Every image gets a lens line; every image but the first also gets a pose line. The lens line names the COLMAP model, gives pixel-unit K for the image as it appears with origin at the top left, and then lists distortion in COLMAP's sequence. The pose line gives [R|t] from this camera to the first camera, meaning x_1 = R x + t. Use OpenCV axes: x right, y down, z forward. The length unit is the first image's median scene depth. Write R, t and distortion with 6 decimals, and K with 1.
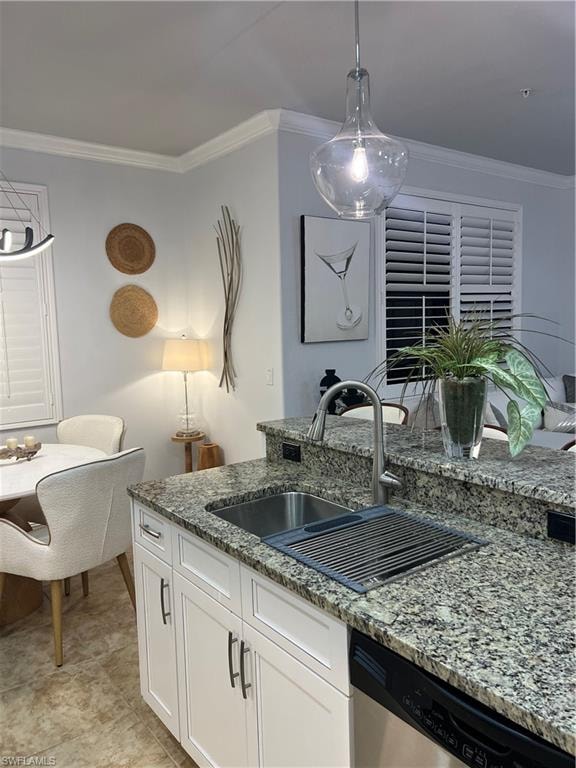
lens RADIAL K [[577.7, 0, 288.0], [0, 577.7, 384.0], [0, 0, 1]] dist [0.061976, -0.071875]
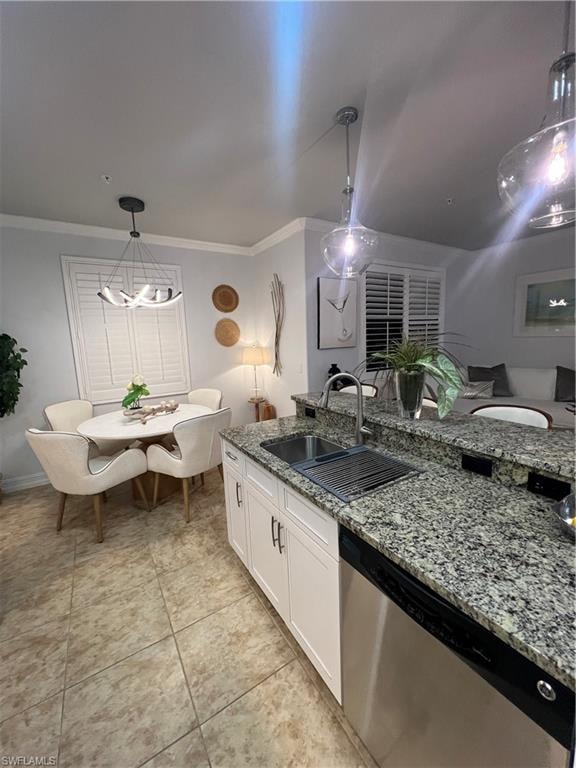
lens RADIAL K [[307.6, 0, 289.0], [0, 307.6, 381.8], [0, 0, 1]] dist [-0.001704, -0.000031]
pose [[0.996800, 0.000942, -0.079926, 0.009992], [0.002184, 0.999236, 0.039025, -0.006993], [0.079902, -0.039074, 0.996037, 0.039336]]
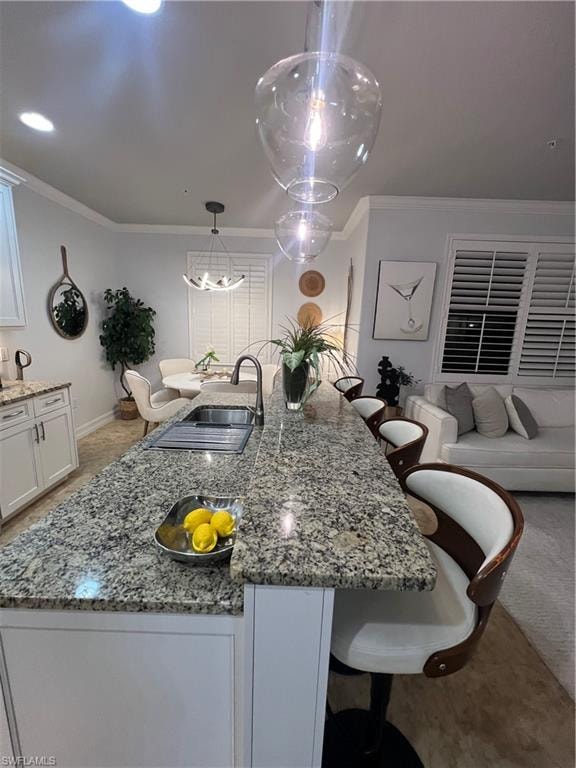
lens RADIAL K [[307.6, 0, 289.0], [0, 307.6, 381.8], [0, 0, 1]] dist [-0.001704, -0.000031]
pose [[0.793803, 0.167366, -0.584693, 0.370791], [-0.119900, 0.985587, 0.119338, -0.025187], [0.596239, -0.024626, 0.802429, 0.136808]]
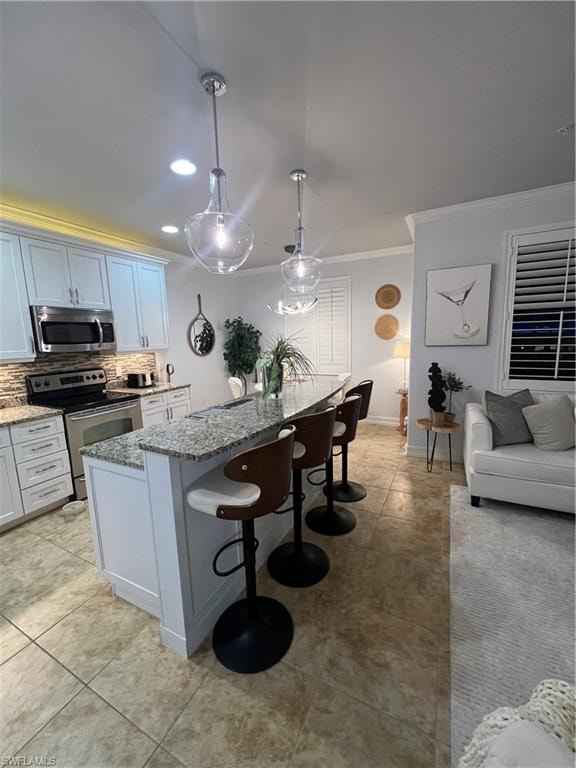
lens RADIAL K [[306.7, 0, 288.9], [0, 306.7, 382.4], [0, 0, 1]] dist [0.002125, -0.003759]
pose [[0.438659, 0.146242, -0.886674, 0.666421], [-0.077237, 0.989154, 0.124934, -0.046231], [0.895328, 0.013680, 0.445197, 0.233217]]
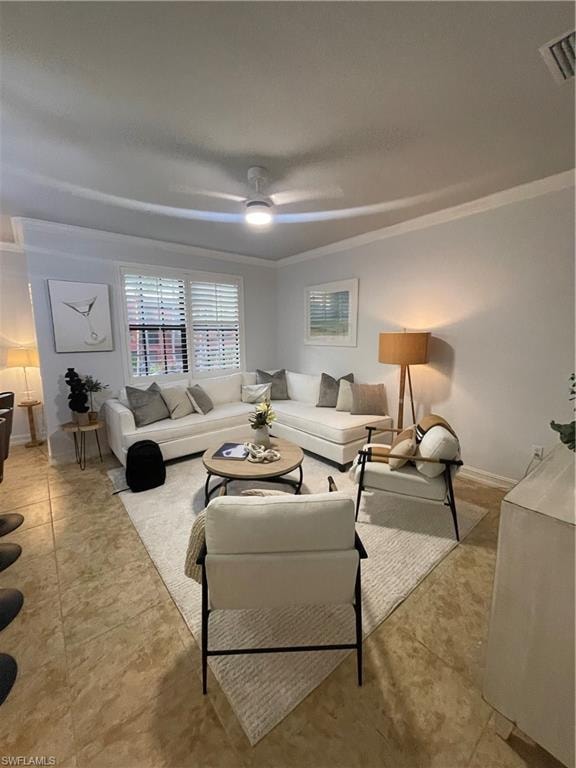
lens RADIAL K [[306.6, 0, 285.2], [0, 306.6, 382.6], [0, 0, 1]] dist [-0.001828, -0.000241]
pose [[0.999176, 0.014176, 0.038022, 0.679818], [-0.015932, 0.998801, 0.046285, -0.034317], [-0.037320, -0.046853, 0.998204, 0.044322]]
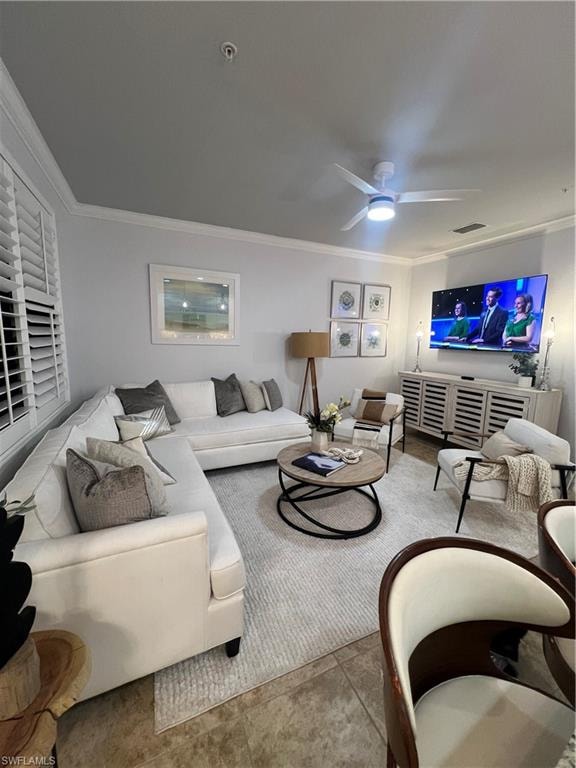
lens RADIAL K [[306.7, 0, 288.9], [0, 306.7, 382.4], [0, 0, 1]] dist [0.002125, -0.003759]
pose [[0.213188, -0.110214, 0.970775, -0.025977], [0.081766, 0.992144, 0.094684, -0.074656], [-0.973584, 0.059191, 0.220525, 0.741850]]
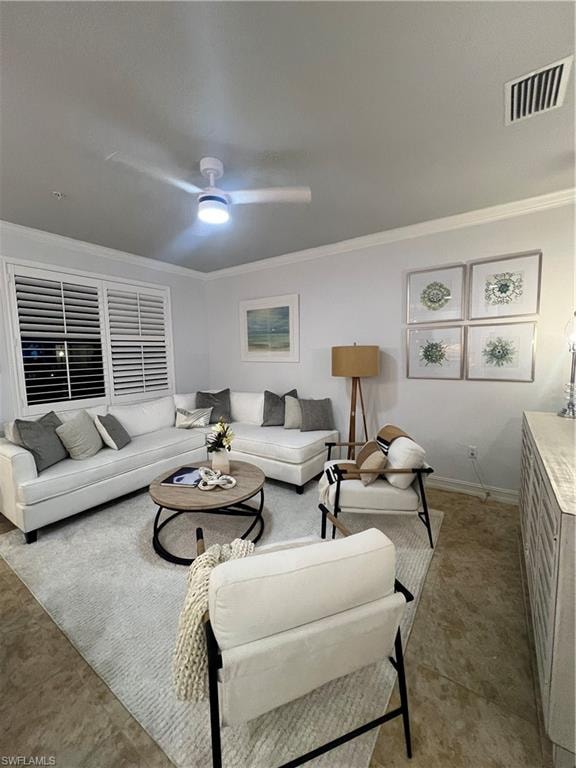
lens RADIAL K [[306.0, 0, 289.5], [0, 306.0, 381.9], [0, 0, 1]] dist [0.001612, -0.000092]
pose [[0.945461, -0.019891, 0.325126, 0.588788], [0.026580, 0.999516, -0.016145, -0.029109], [-0.324648, 0.023906, 0.945533, 0.128916]]
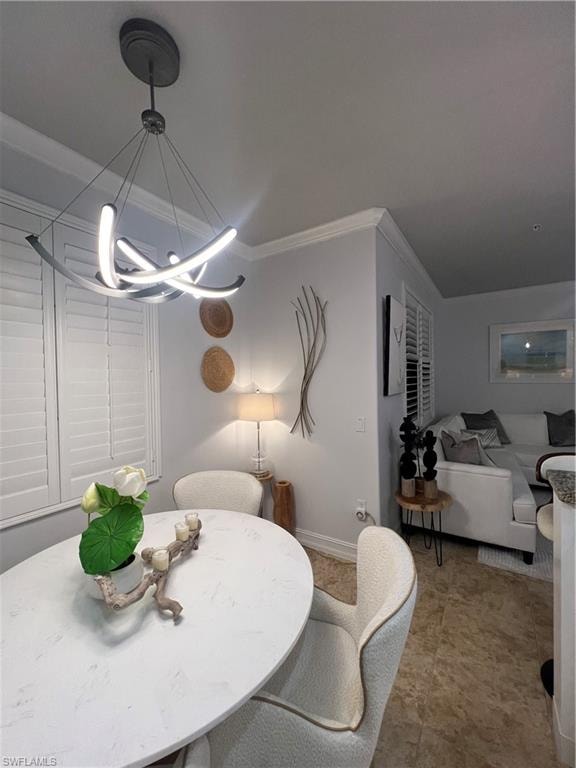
lens RADIAL K [[307.6, 0, 289.0], [0, 307.6, 381.8], [0, 0, 1]] dist [-0.001704, -0.000031]
pose [[0.940655, 0.004659, 0.339333, -0.389009], [0.031233, 0.994474, -0.100234, -0.041600], [-0.337925, 0.104884, 0.935311, 0.450150]]
